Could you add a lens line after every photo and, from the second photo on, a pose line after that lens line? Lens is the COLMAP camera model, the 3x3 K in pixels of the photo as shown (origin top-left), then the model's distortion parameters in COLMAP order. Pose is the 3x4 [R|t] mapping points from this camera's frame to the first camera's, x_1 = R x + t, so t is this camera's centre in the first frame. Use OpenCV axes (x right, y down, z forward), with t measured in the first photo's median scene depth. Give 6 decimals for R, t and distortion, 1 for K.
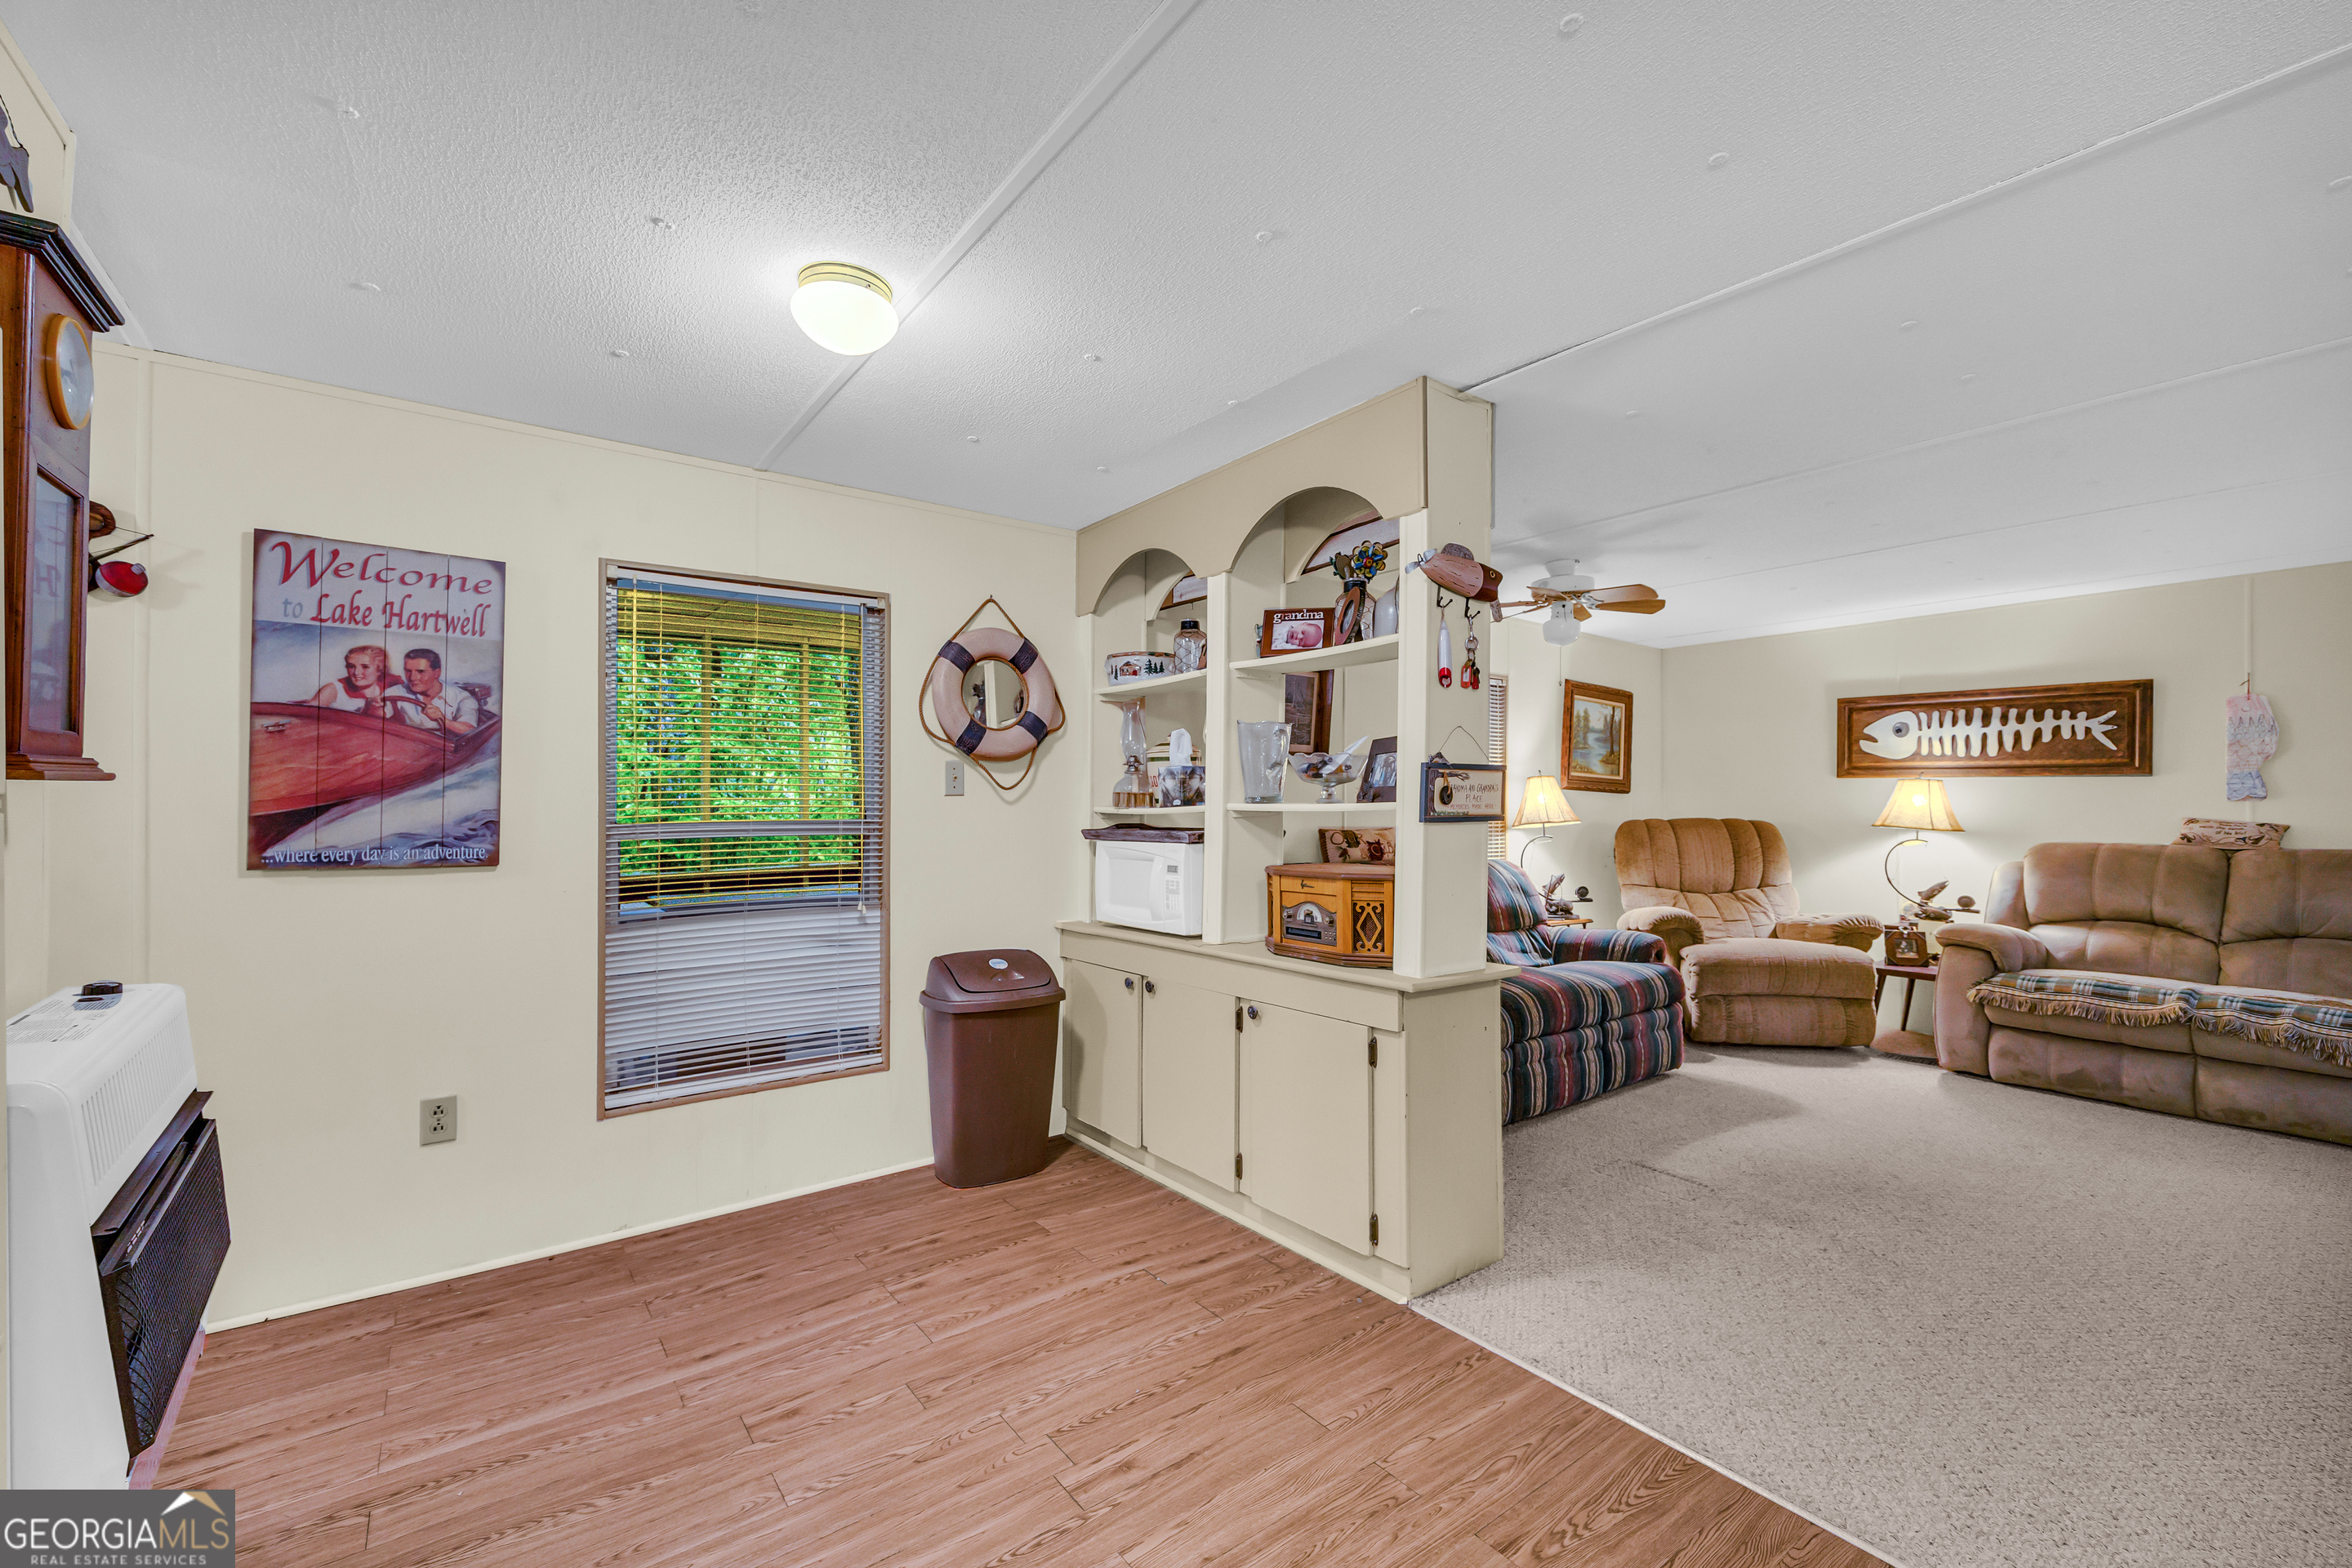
lens RADIAL K [[969.3, 0, 1161.6], [0, 969.3, 785.4], [0, 0, 1]] dist [0.002370, -0.000306]
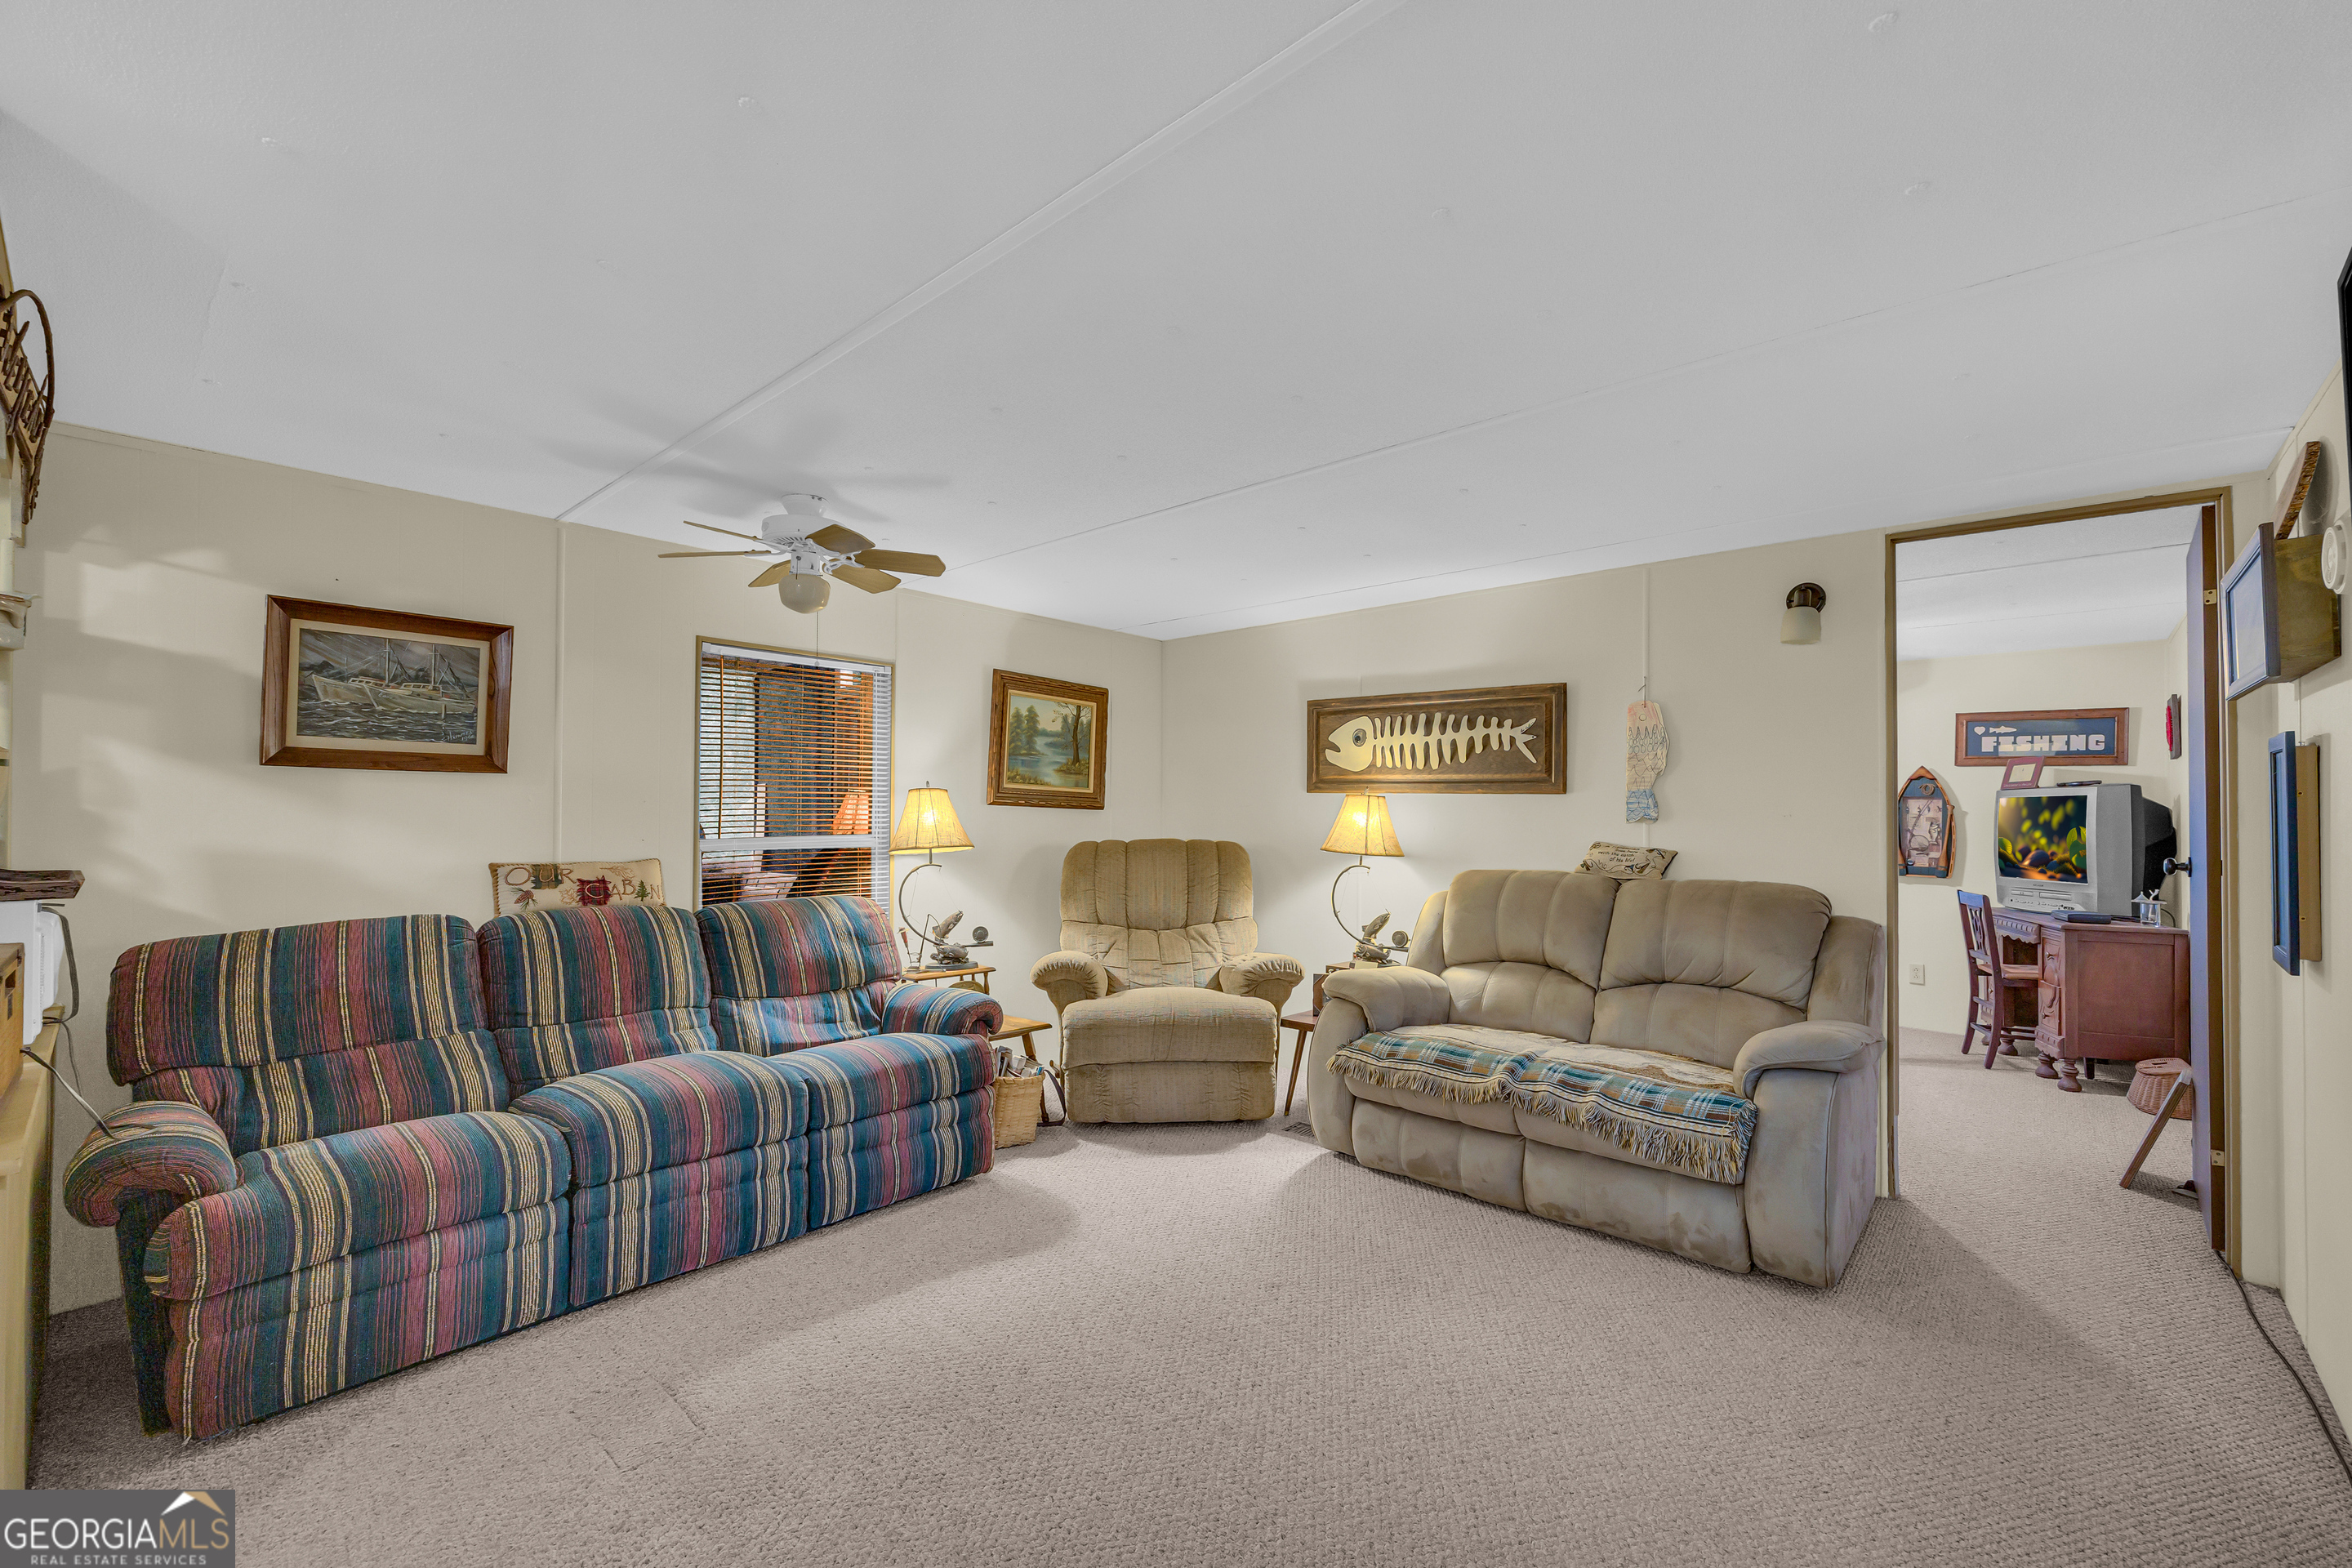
lens RADIAL K [[969.3, 0, 1195.1], [0, 969.3, 799.1], [0, 0, 1]] dist [0.002370, -0.000306]
pose [[0.981158, 0.003961, 0.193168, 0.508478], [-0.005178, 0.999970, 0.005795, -0.007761], [-0.193139, -0.006686, 0.981149, 0.204479]]
